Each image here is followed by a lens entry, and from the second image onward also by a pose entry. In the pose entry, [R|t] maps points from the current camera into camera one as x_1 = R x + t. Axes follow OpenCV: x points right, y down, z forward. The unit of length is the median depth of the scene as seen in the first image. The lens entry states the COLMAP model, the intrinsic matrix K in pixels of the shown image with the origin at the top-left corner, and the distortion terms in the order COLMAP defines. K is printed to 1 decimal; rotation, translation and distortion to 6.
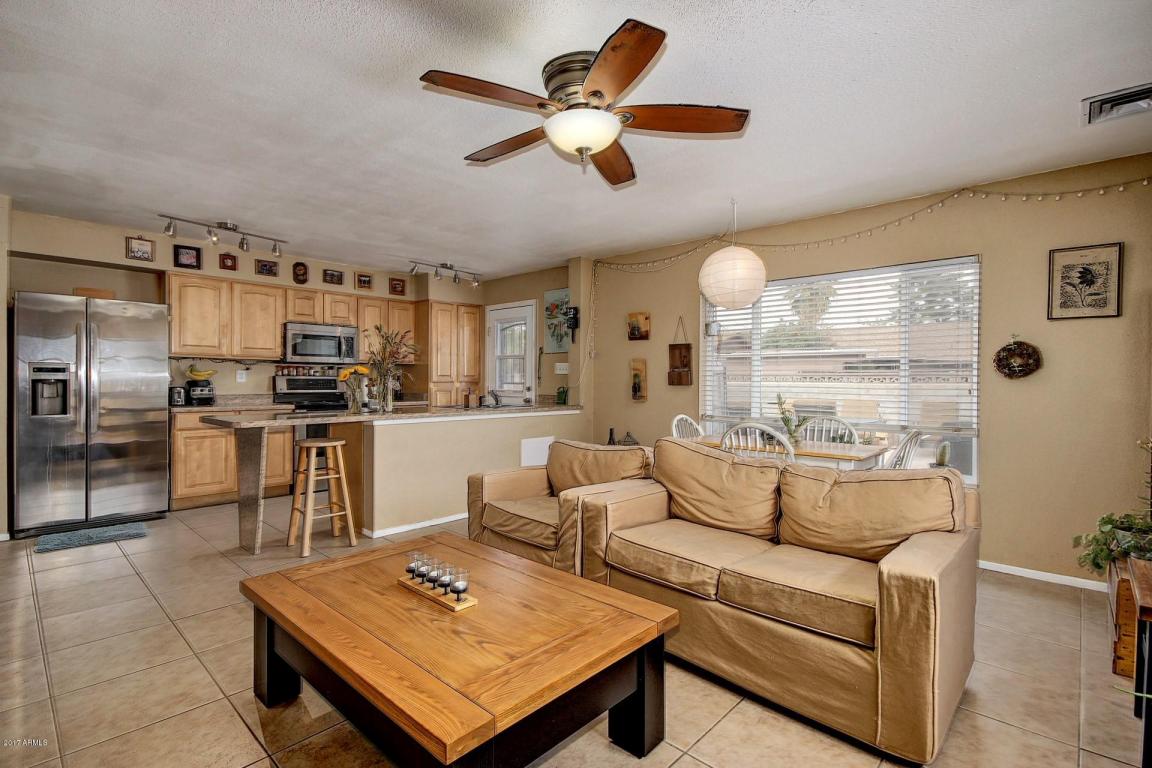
lens RADIAL K [[538.0, 0, 569.7], [0, 538.0, 387.5], [0, 0, 1]] dist [0.002628, -0.002729]
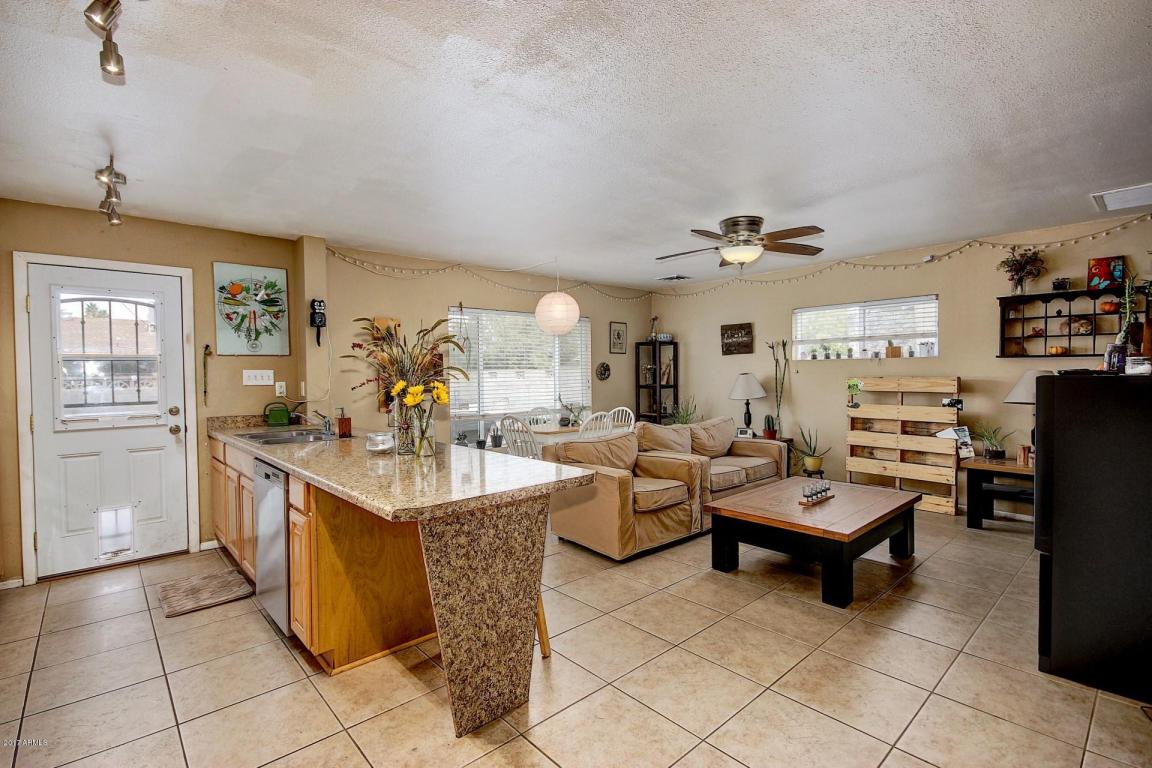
lens RADIAL K [[538.0, 0, 568.1], [0, 538.0, 382.7], [0, 0, 1]] dist [0.002628, -0.002729]
pose [[0.084656, -0.024554, 0.996108, -0.747405], [0.029206, 0.999328, 0.022152, -0.034767], [-0.995982, 0.027217, 0.085317, 0.571790]]
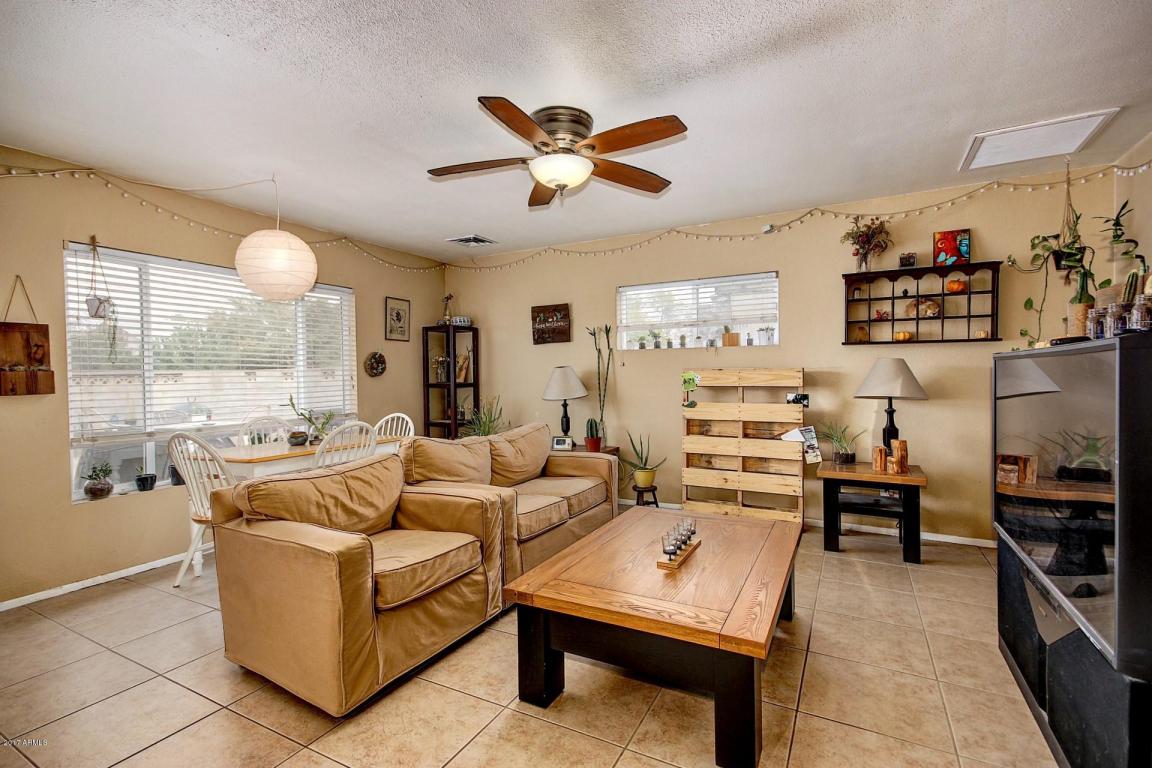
lens RADIAL K [[538.0, 0, 569.0], [0, 538.0, 384.4], [0, 0, 1]] dist [0.002628, -0.002729]
pose [[-0.256814, -0.018776, 0.966279, -0.455403], [0.028533, 0.999228, 0.026999, -0.012881], [-0.966040, 0.034504, -0.256080, 0.515155]]
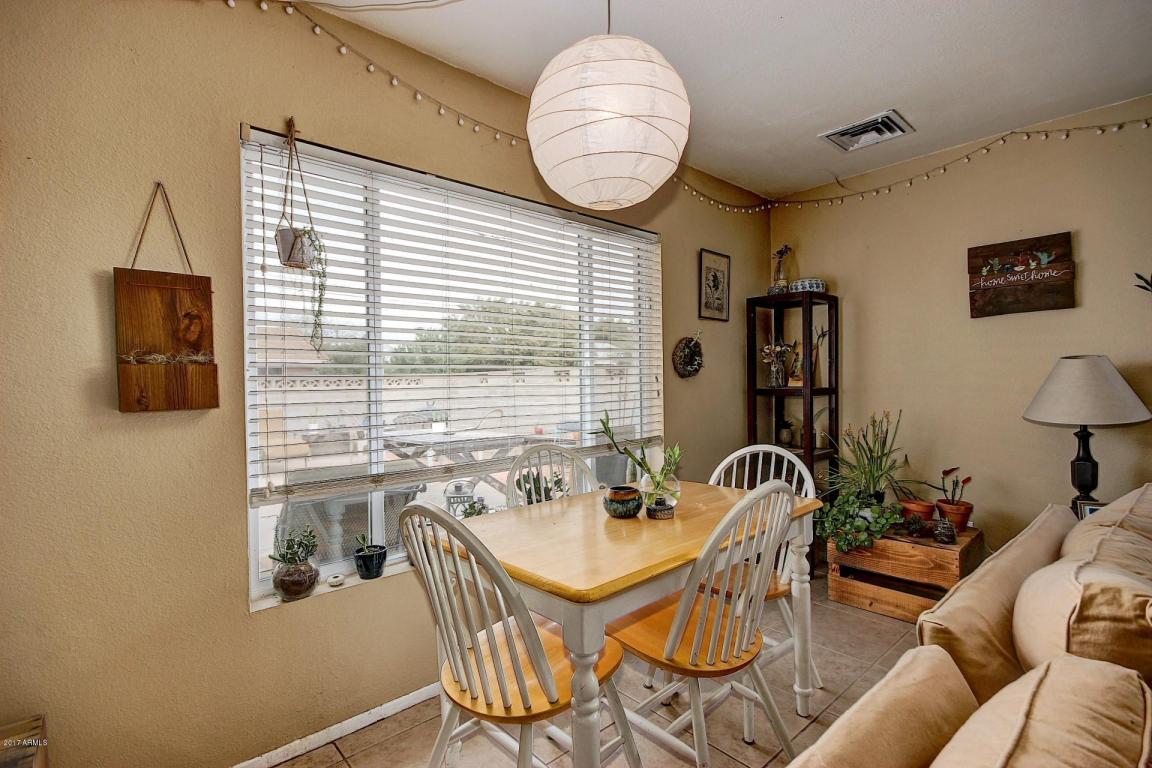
lens RADIAL K [[538.0, 0, 570.4], [0, 538.0, 385.6], [0, 0, 1]] dist [0.002628, -0.002729]
pose [[0.095314, -0.015159, 0.995332, -0.066994], [0.031657, 0.999424, 0.012190, -0.013192], [-0.994944, 0.030347, 0.095739, 0.663815]]
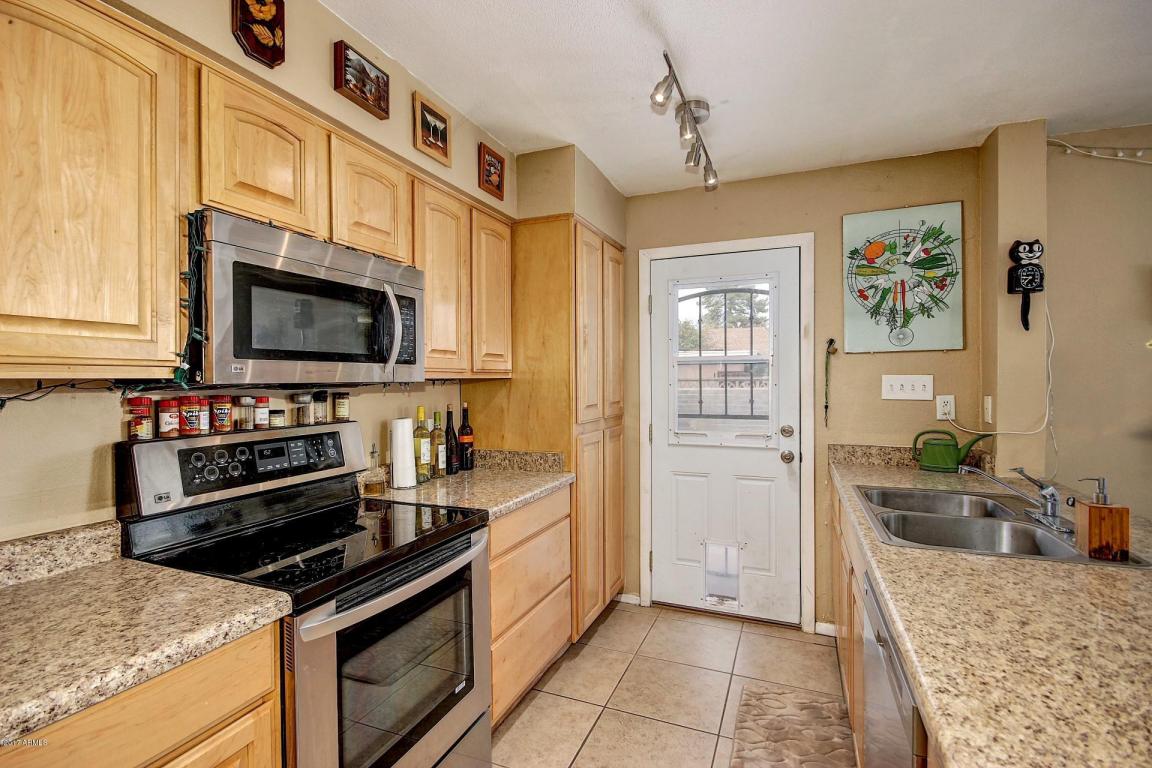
lens RADIAL K [[526.5, 0, 567.3], [0, 526.5, 383.6], [0, 0, 1]] dist [0.001597, -0.005480]
pose [[0.940963, -0.015652, 0.338147, -0.457956], [0.017016, 0.999855, -0.001069, -0.046079], [-0.338081, 0.006760, 0.941093, 0.741982]]
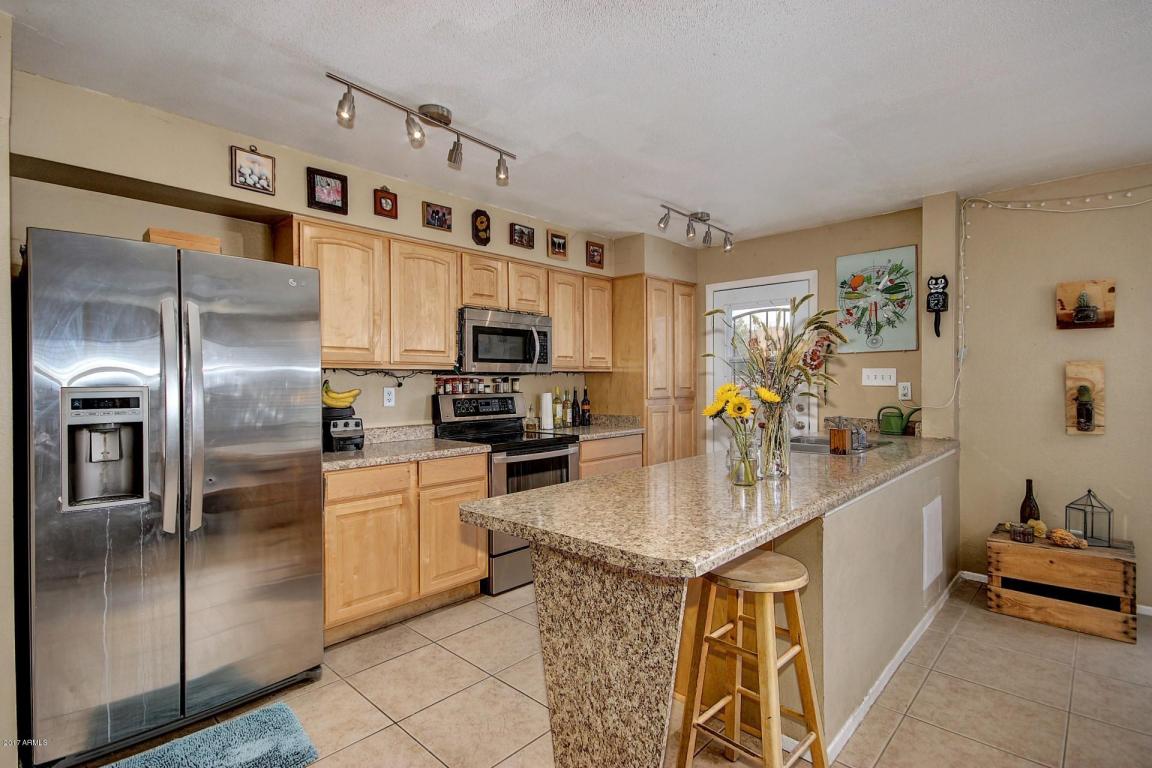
lens RADIAL K [[558.3, 0, 572.6], [0, 558.3, 385.0], [0, 0, 1]] dist [0.004630, 0.003308]
pose [[0.999889, -0.011949, -0.008846, -0.397145], [0.011905, 0.999917, -0.004973, -0.028900], [0.008905, 0.004867, 0.999949, 0.368342]]
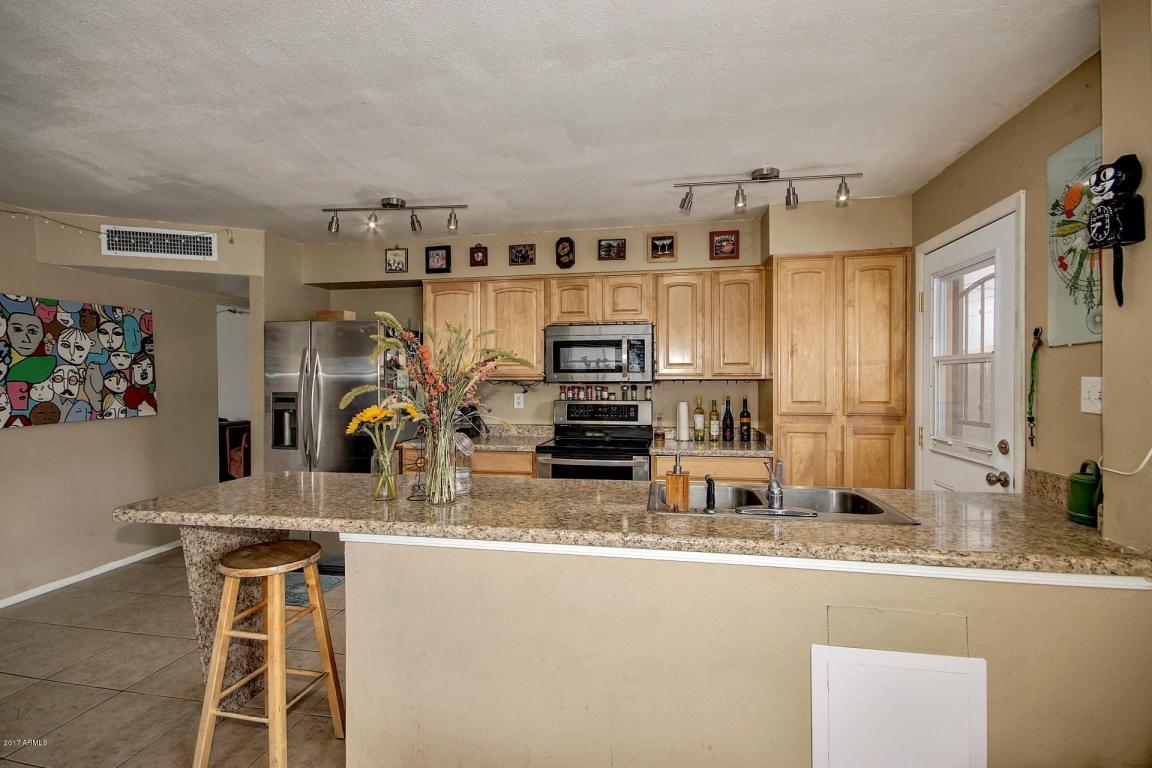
lens RADIAL K [[538.0, 0, 563.9], [0, 538.0, 382.5], [0, 0, 1]] dist [0.002628, -0.002729]
pose [[0.526561, -0.004809, -0.850124, 0.084785], [-0.006532, 0.999932, -0.009702, -0.040494], [0.850112, 0.010662, 0.526494, 0.645209]]
